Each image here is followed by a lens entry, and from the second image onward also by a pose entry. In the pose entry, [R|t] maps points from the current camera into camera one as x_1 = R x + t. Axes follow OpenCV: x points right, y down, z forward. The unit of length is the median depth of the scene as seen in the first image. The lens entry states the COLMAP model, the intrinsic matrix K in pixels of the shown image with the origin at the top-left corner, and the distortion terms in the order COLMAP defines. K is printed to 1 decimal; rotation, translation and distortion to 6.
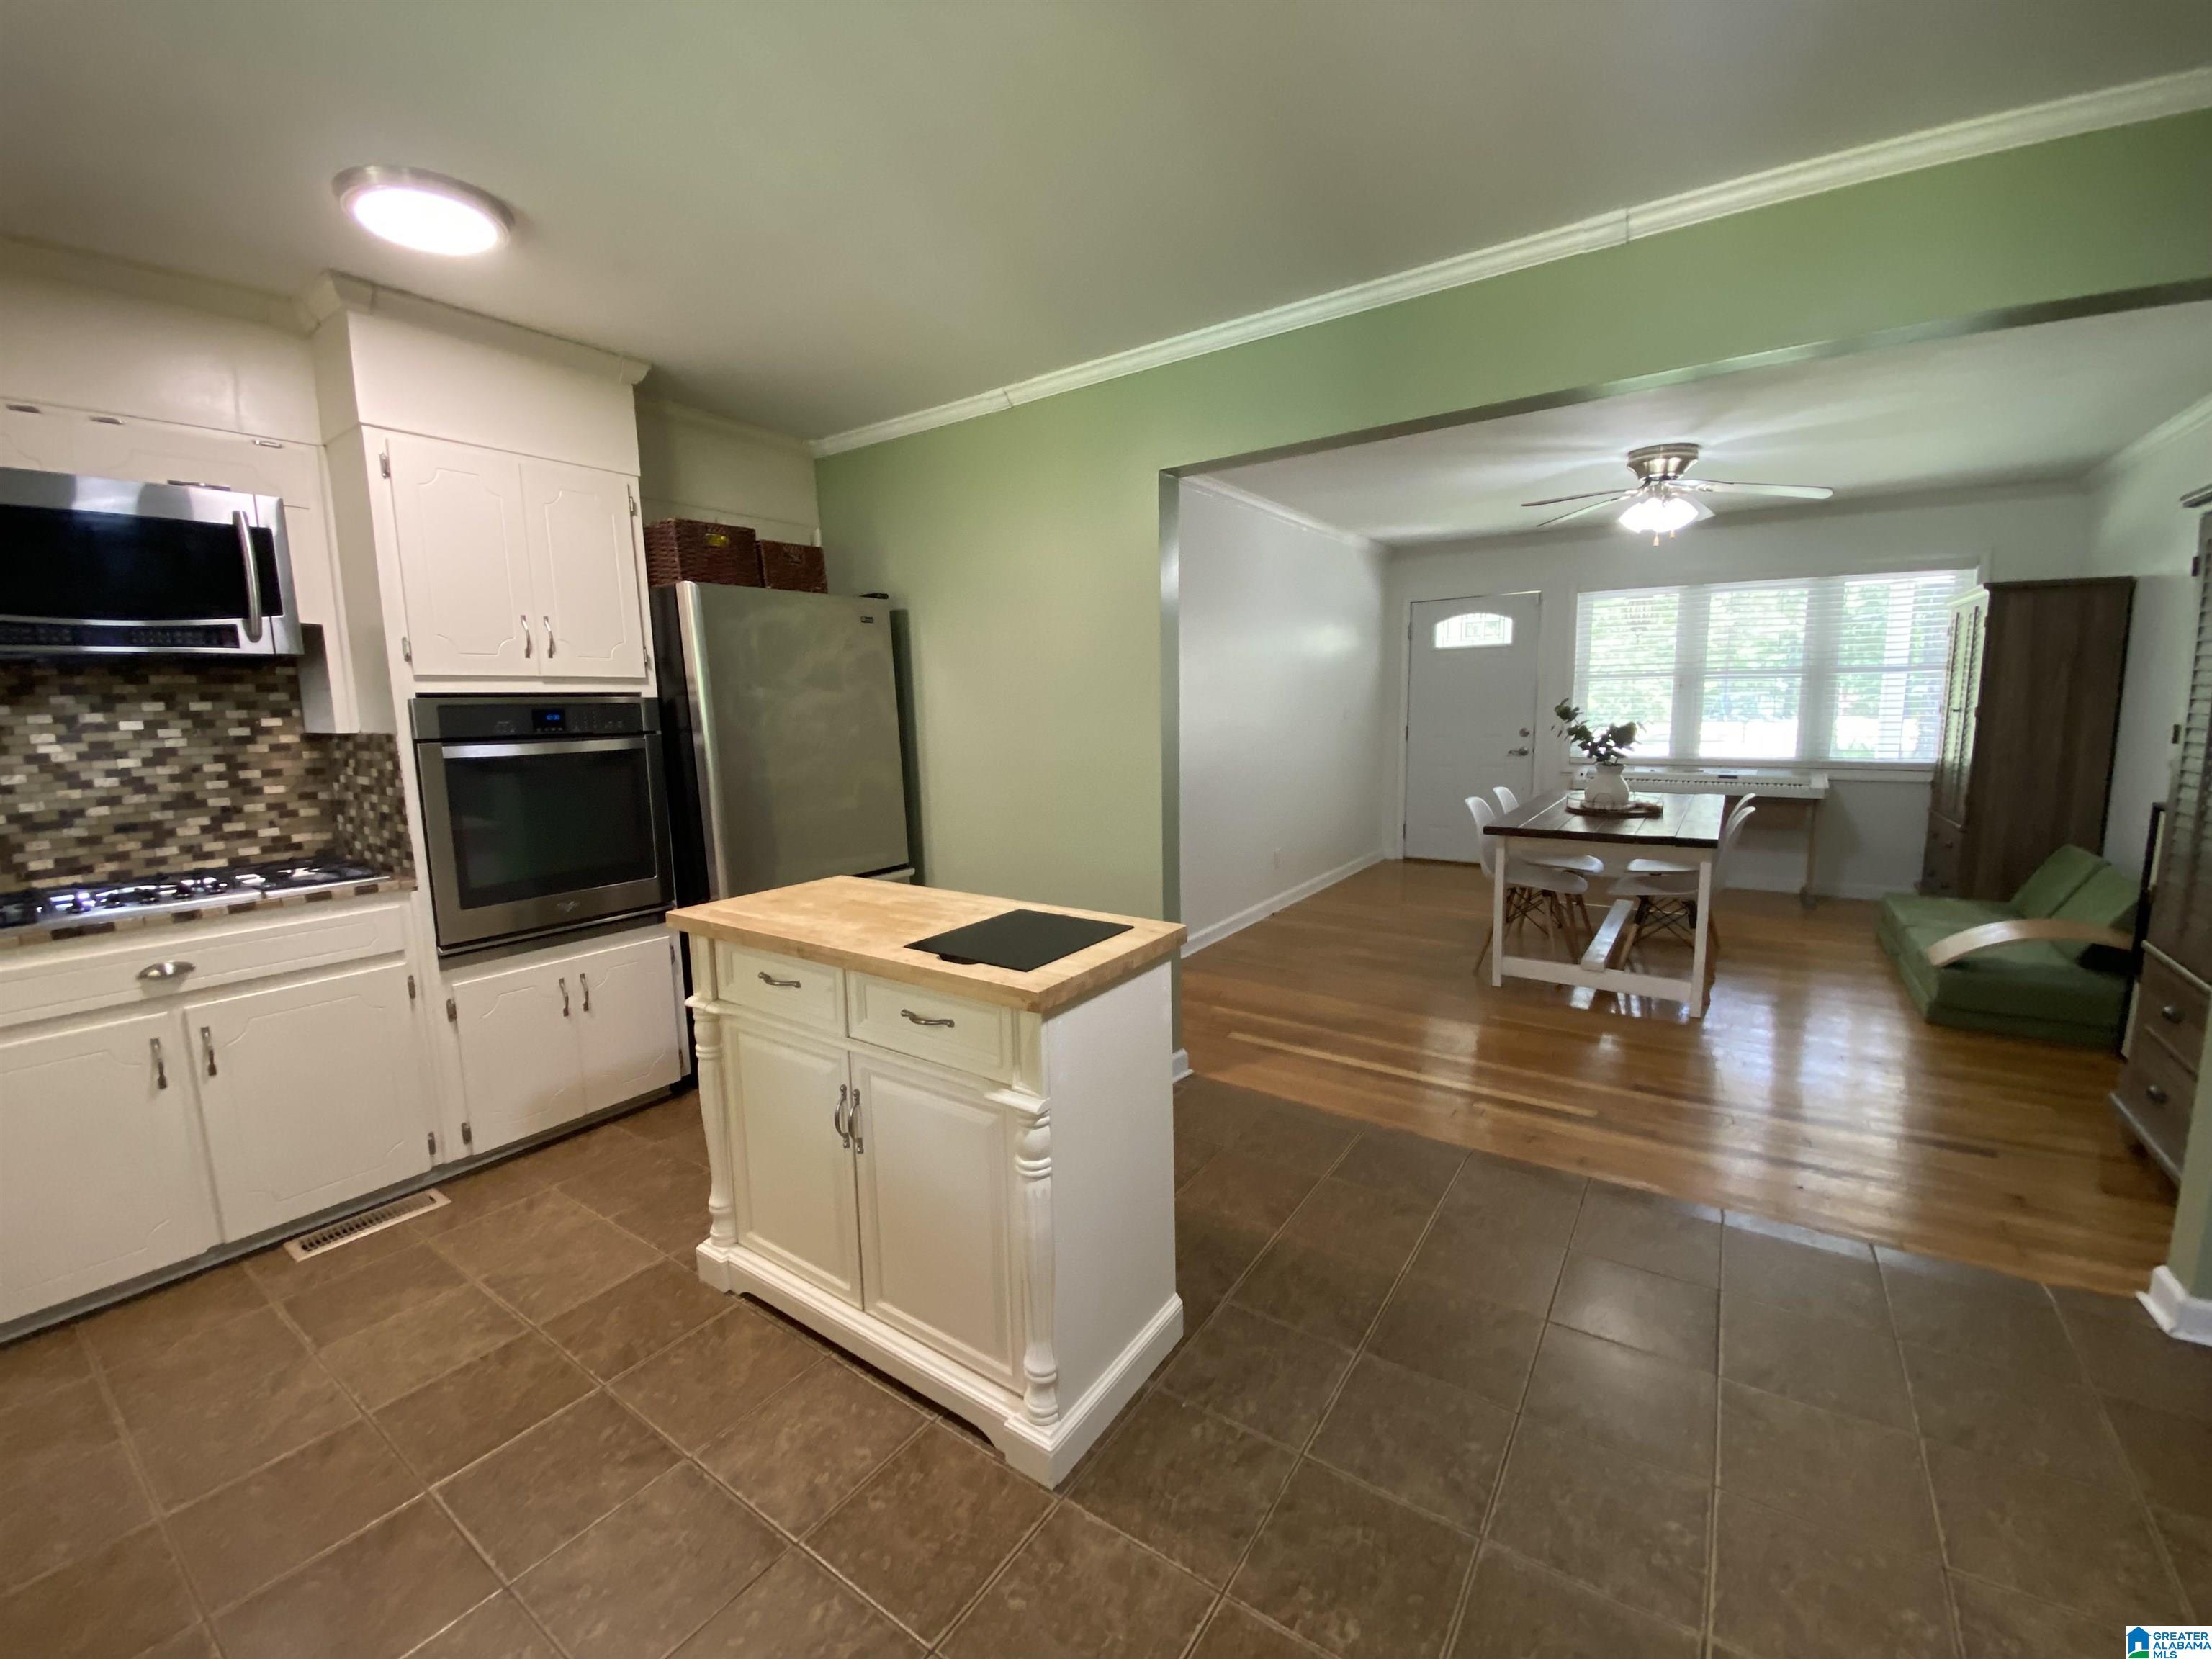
lens RADIAL K [[910.0, 0, 1099.8], [0, 910.0, 823.2], [0, 0, 1]] dist [0.065584, -0.038889]
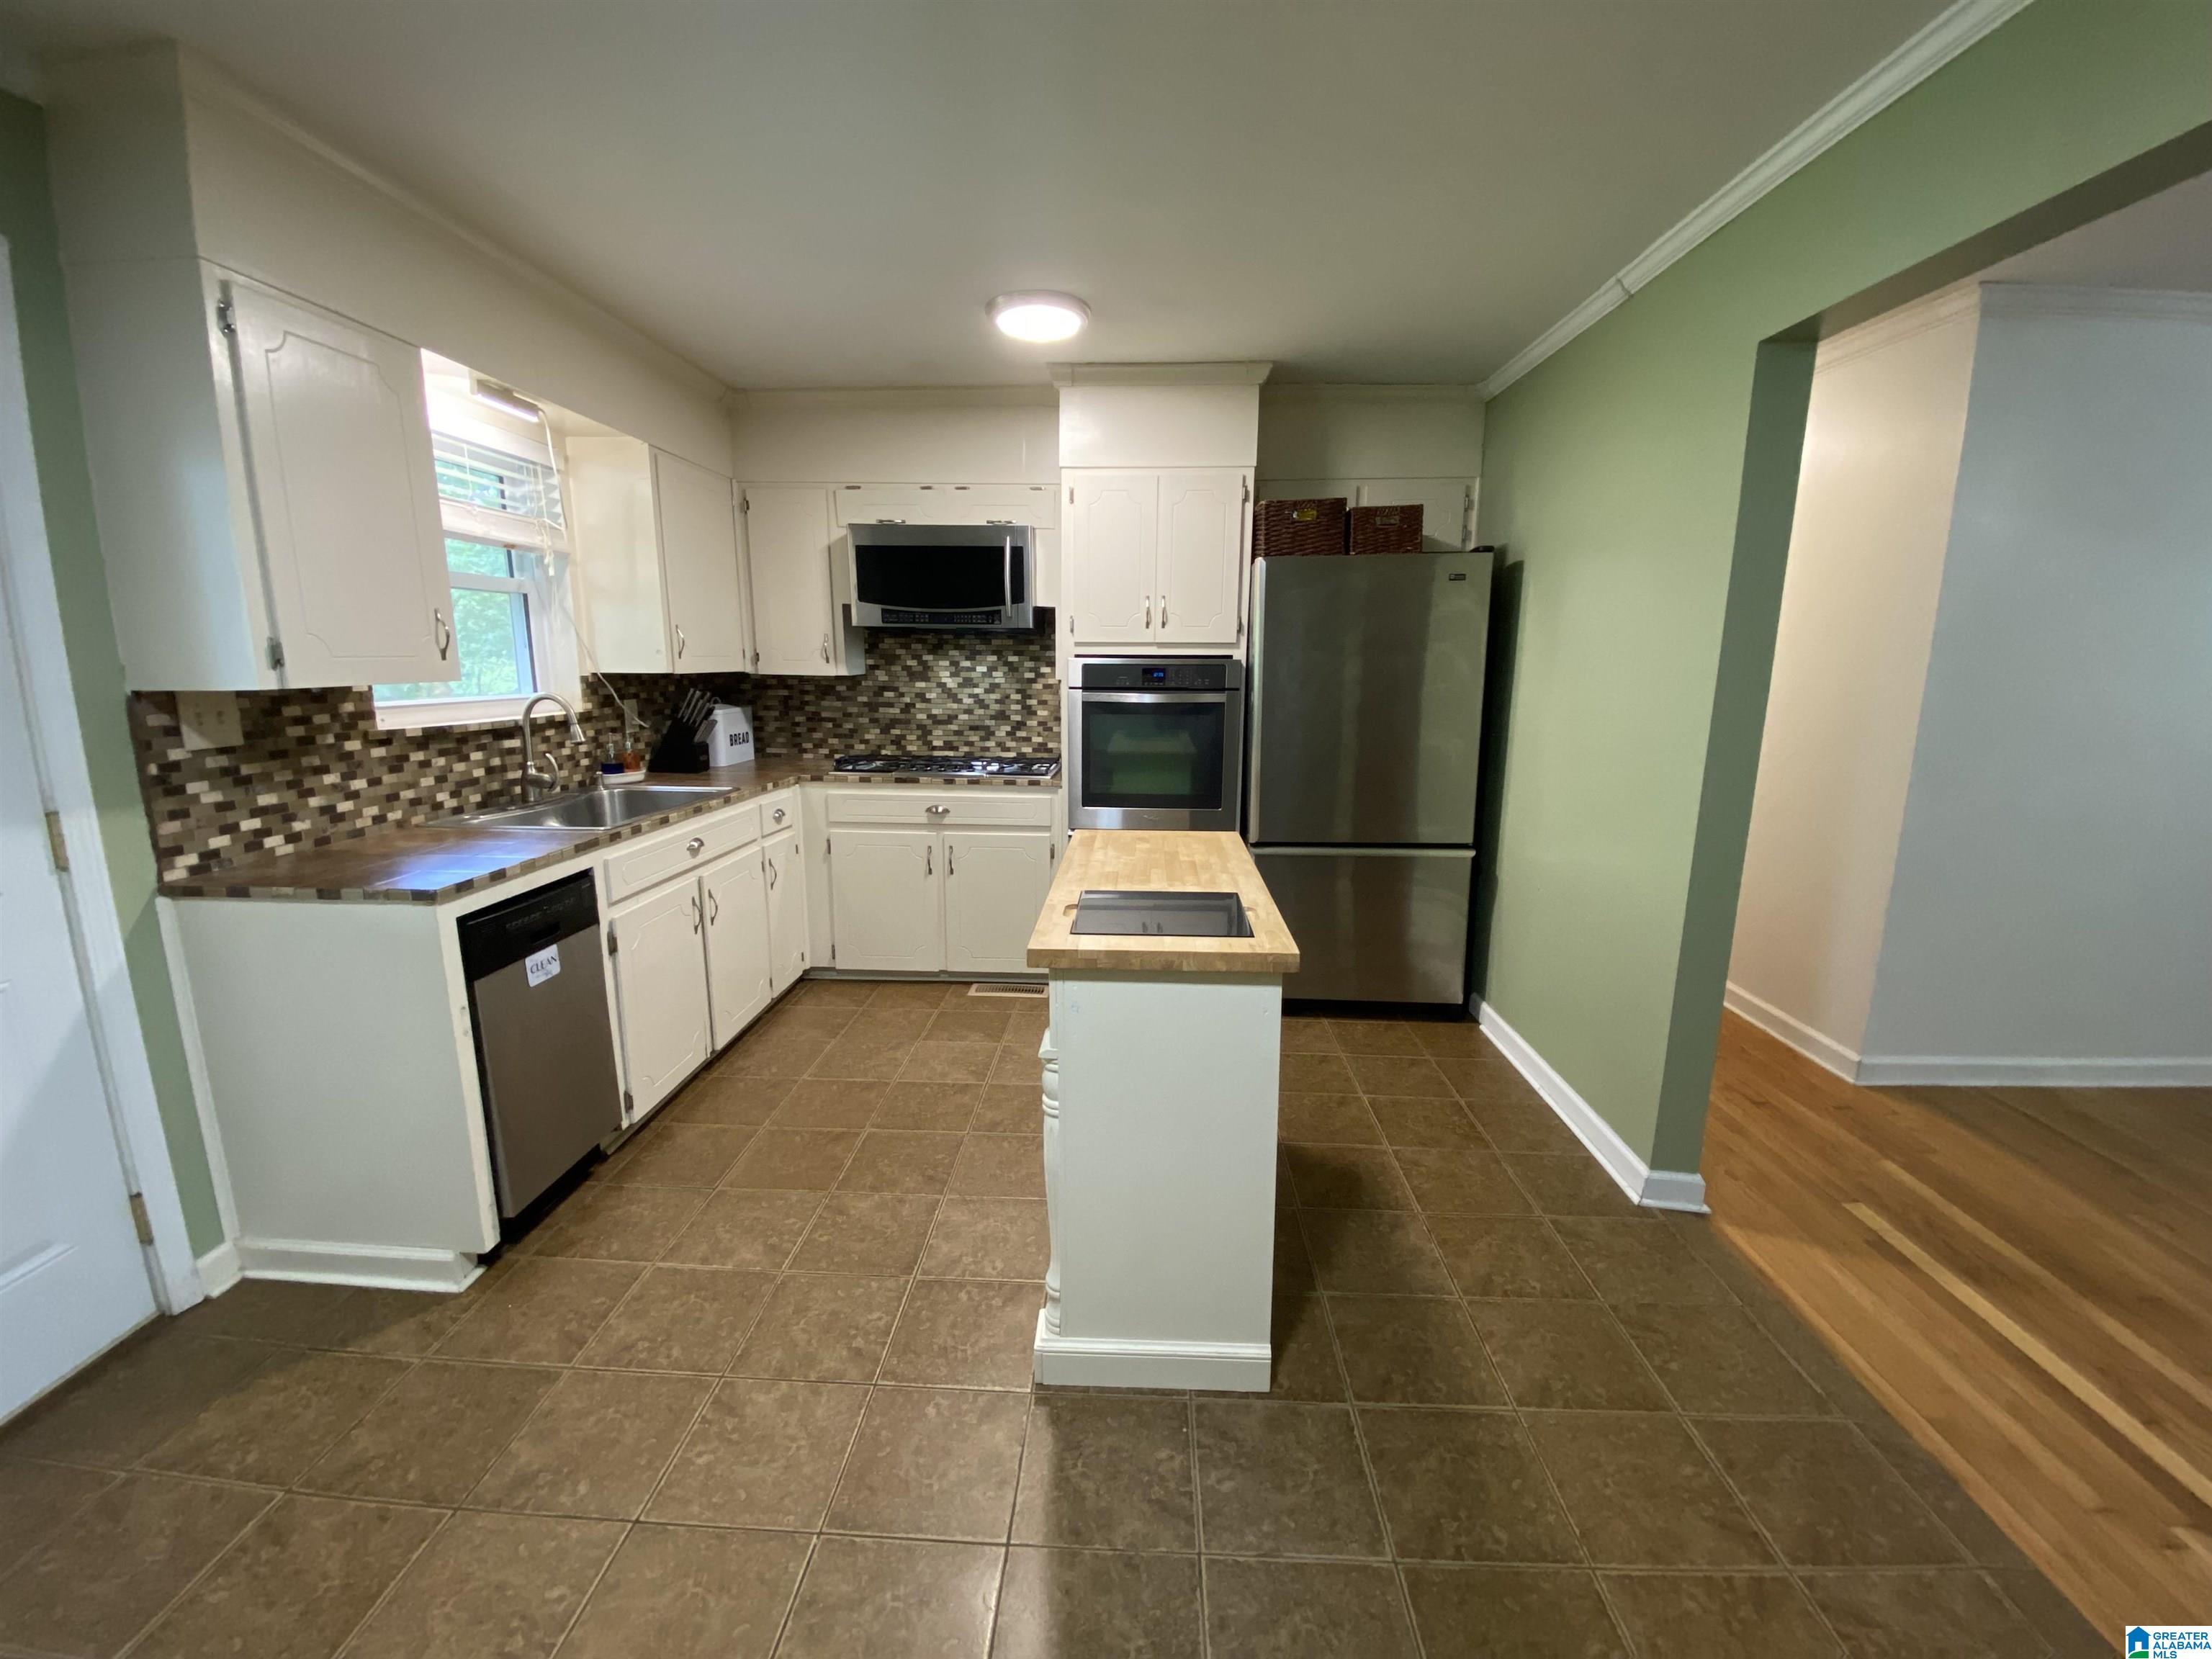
lens RADIAL K [[899.9, 0, 1106.0], [0, 899.9, 829.5], [0, 0, 1]] dist [0.066709, -0.029626]
pose [[0.540682, 0.186334, -0.820331, 0.501926], [-0.131684, 0.981885, 0.136237, -0.069650], [0.830857, 0.034364, 0.555425, 0.270616]]
